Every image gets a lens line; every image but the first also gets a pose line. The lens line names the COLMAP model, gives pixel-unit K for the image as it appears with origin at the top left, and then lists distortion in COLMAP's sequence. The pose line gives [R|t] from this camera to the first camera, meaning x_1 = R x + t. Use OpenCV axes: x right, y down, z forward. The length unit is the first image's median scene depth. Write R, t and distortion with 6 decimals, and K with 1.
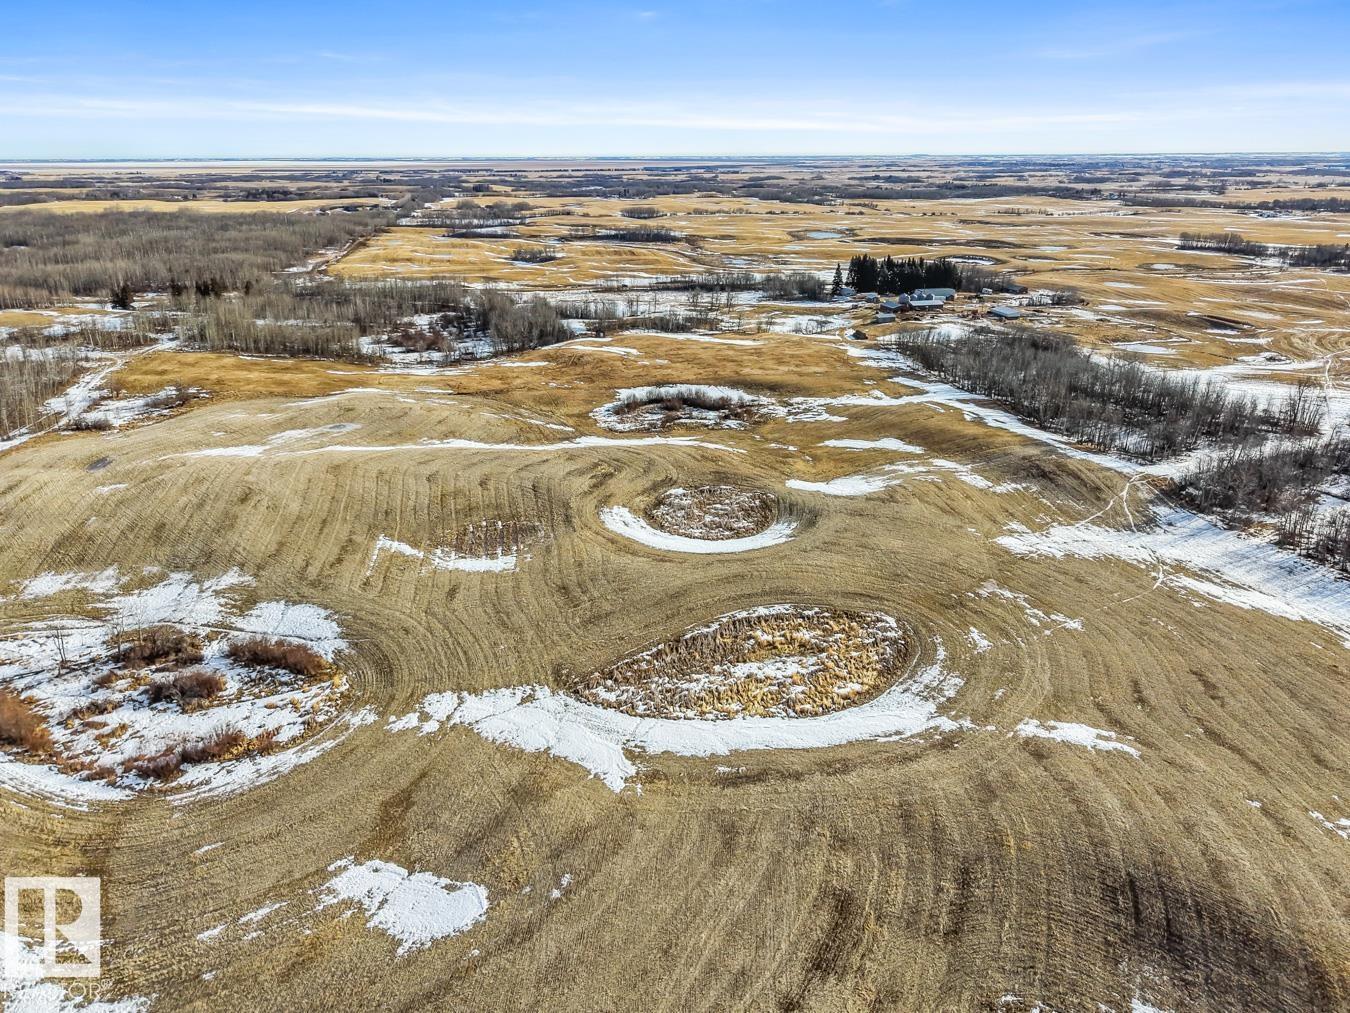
lens RADIAL K [[917.8, 0, 678.4], [0, 917.8, 500.8], [0, 0, 1]] dist [0.020155, -0.023347]
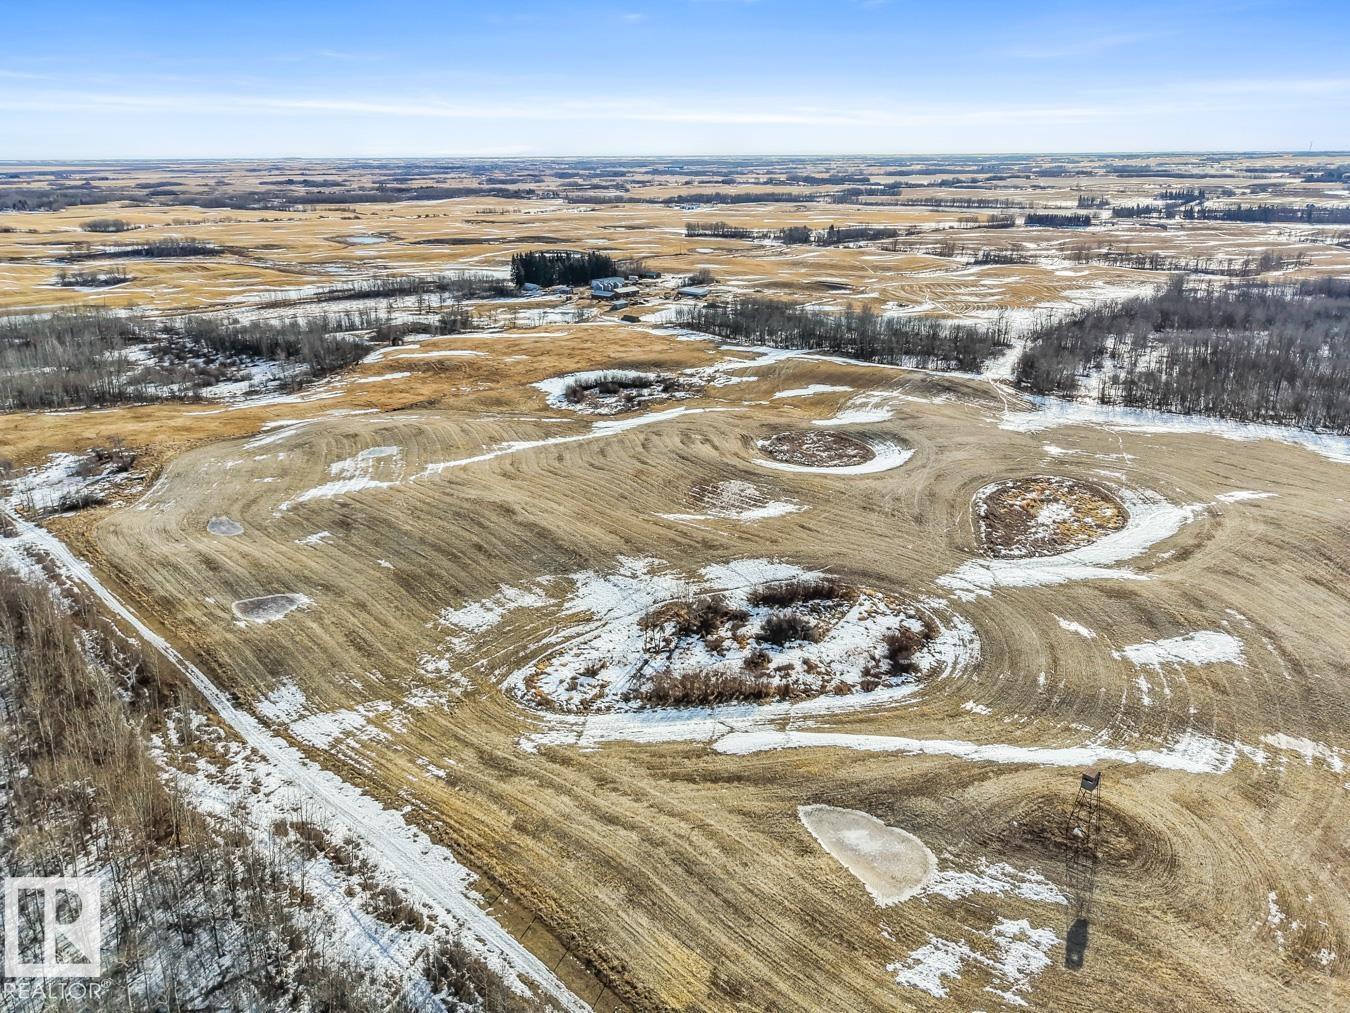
lens RADIAL K [[917.8, 0, 678.4], [0, 917.8, 500.8], [0, 0, 1]] dist [0.020155, -0.023347]
pose [[0.823385, -0.200791, 0.530773, -1.139732], [0.202355, 0.977712, 0.055955, -0.039967], [-0.530178, 0.061332, 0.845665, 0.093459]]
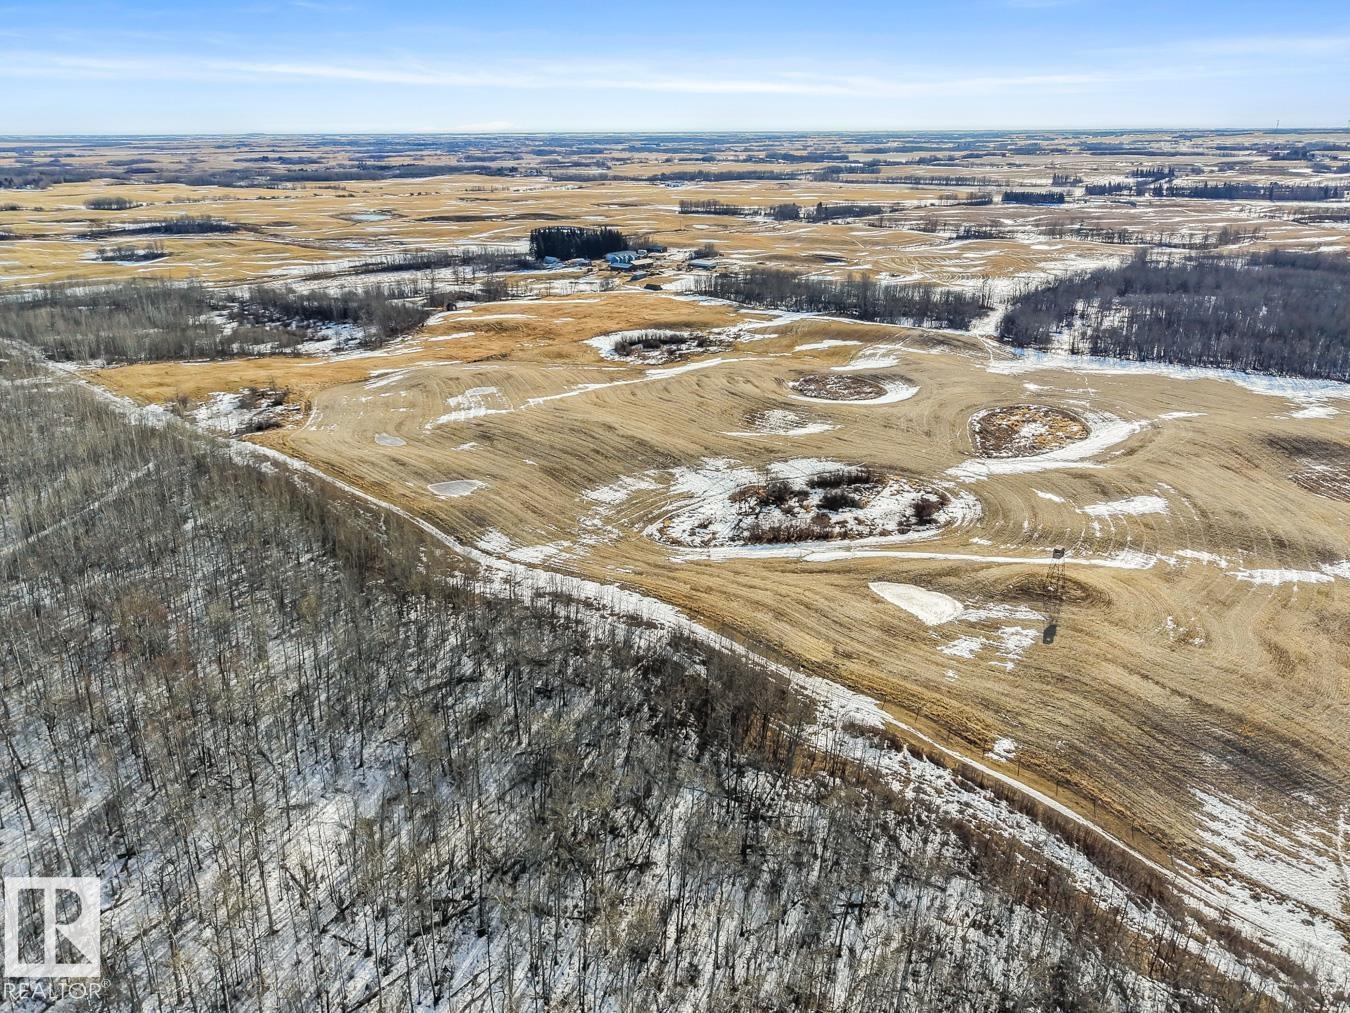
lens RADIAL K [[917.8, 0, 678.4], [0, 917.8, 500.8], [0, 0, 1]] dist [0.020155, -0.023347]
pose [[0.808881, -0.219311, 0.545540, -1.496449], [0.208683, 0.974511, 0.082343, 0.018753], [-0.549693, 0.047239, 0.834030, -0.132217]]
